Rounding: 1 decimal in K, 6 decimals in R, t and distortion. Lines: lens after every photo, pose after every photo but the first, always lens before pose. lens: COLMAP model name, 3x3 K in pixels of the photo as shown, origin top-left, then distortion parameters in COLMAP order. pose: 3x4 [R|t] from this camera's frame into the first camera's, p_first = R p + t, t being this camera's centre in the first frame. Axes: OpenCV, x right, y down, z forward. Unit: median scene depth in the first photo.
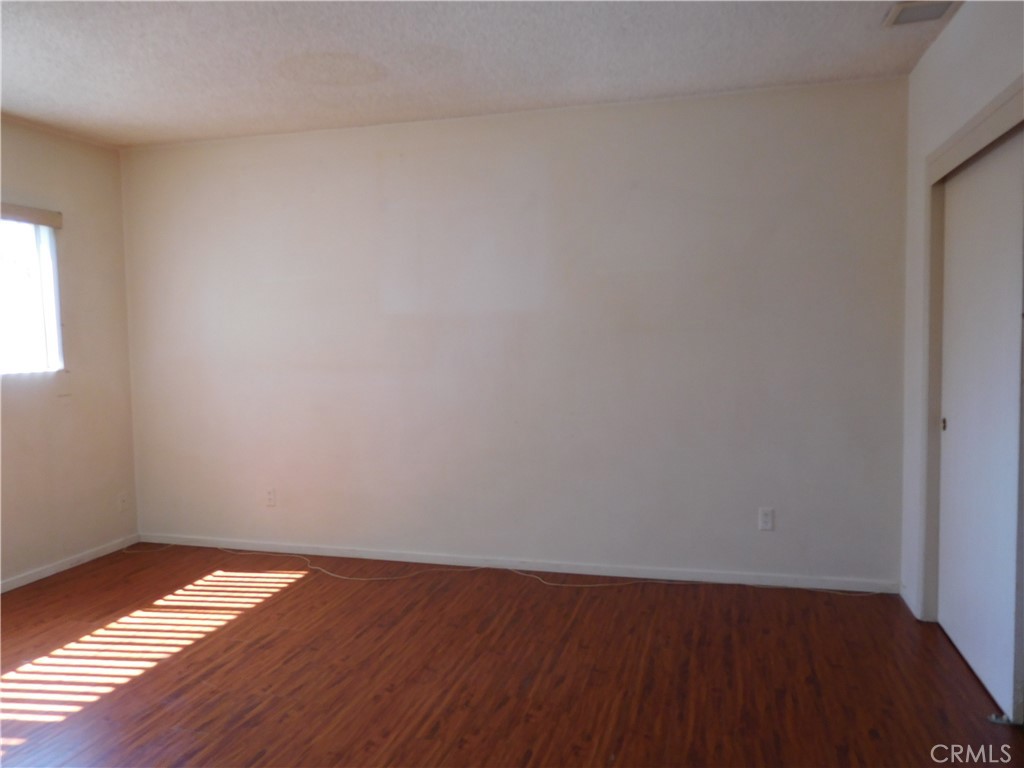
lens RADIAL K [[758.6, 0, 513.4], [0, 758.6, 383.5], [0, 0, 1]] dist [-0.024575, 0.007715]
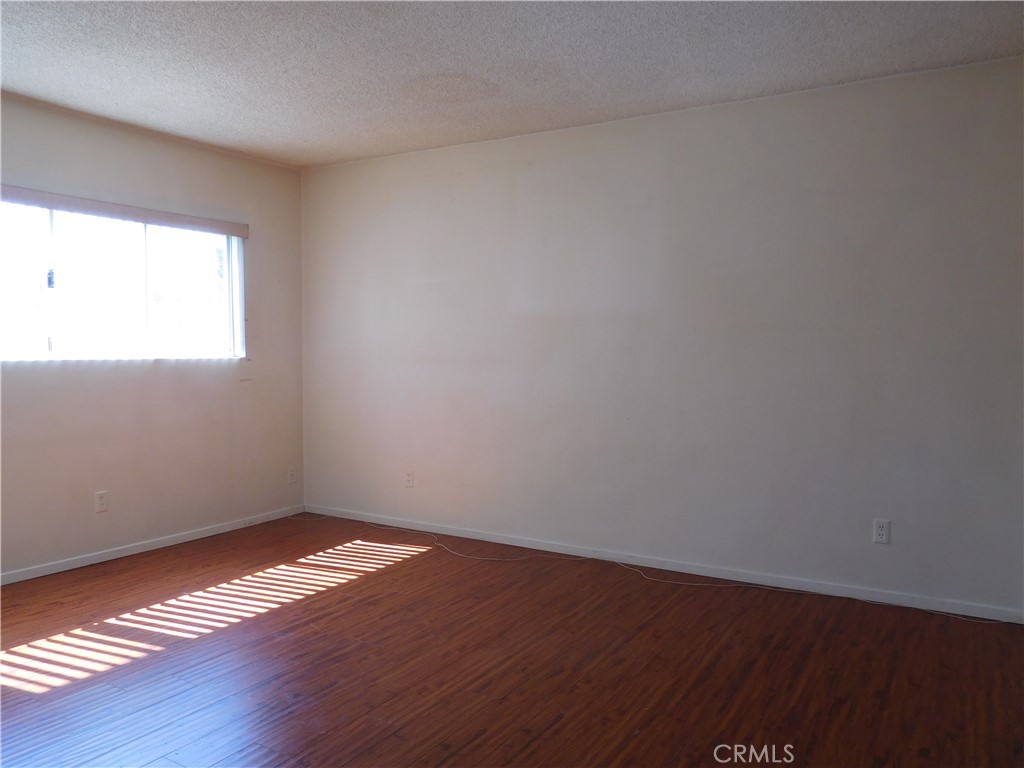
lens RADIAL K [[758.6, 0, 511.3], [0, 758.6, 382.8], [0, 0, 1]] dist [-0.024575, 0.007715]
pose [[0.963069, 0.031349, -0.267423, 0.158045], [-0.035282, 0.999328, -0.009915, 0.023189], [0.266933, 0.018984, 0.963528, -0.036160]]
